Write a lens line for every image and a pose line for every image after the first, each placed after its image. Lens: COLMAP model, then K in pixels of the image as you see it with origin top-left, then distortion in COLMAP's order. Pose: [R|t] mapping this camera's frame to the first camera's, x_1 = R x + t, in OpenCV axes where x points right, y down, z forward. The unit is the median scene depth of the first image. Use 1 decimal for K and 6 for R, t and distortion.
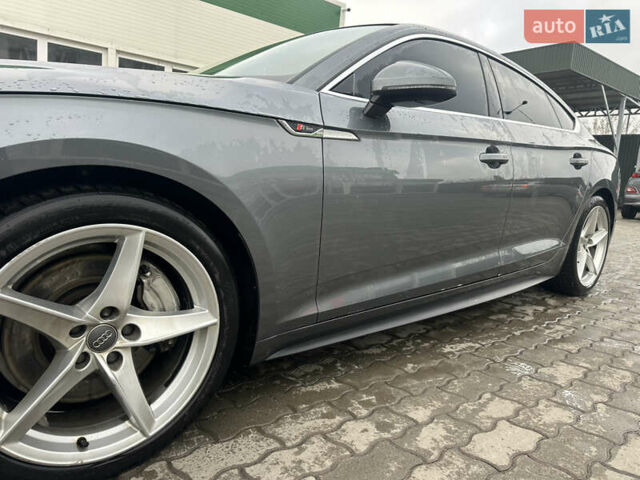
lens RADIAL K [[451.5, 0, 317.1], [0, 451.5, 236.6], [0, 0, 1]] dist [0.031384, -0.049671]
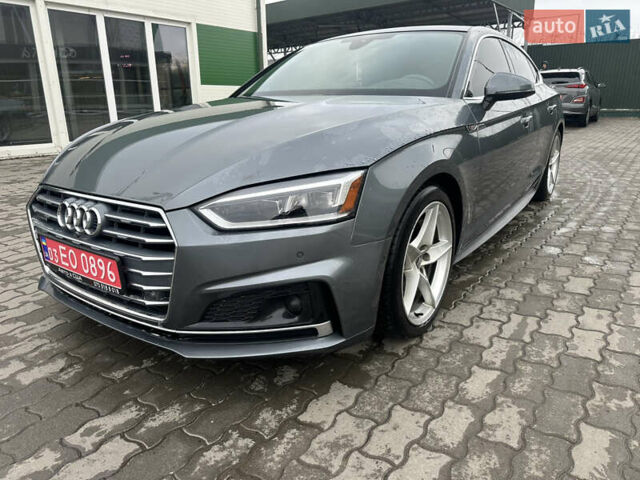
lens RADIAL K [[451.5, 0, 320.2], [0, 451.5, 244.3], [0, 0, 1]] dist [0.031384, -0.049671]
pose [[0.966845, -0.148002, 0.208100, -1.136723], [0.108349, 0.975686, 0.190521, -0.229159], [-0.231237, -0.161657, 0.959373, -0.641743]]
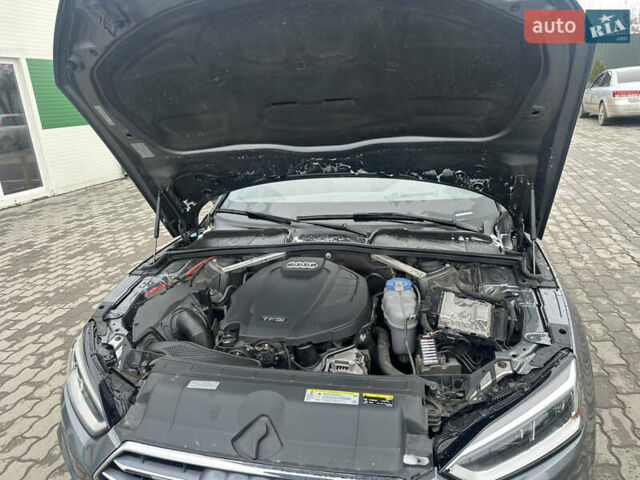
lens RADIAL K [[451.5, 0, 318.8], [0, 451.5, 244.2], [0, 0, 1]] dist [0.031384, -0.049671]
pose [[0.805898, -0.300636, 0.510046, -1.768333], [0.202331, 0.949466, 0.239950, -0.887146], [-0.556409, -0.090177, 0.826001, 0.031785]]
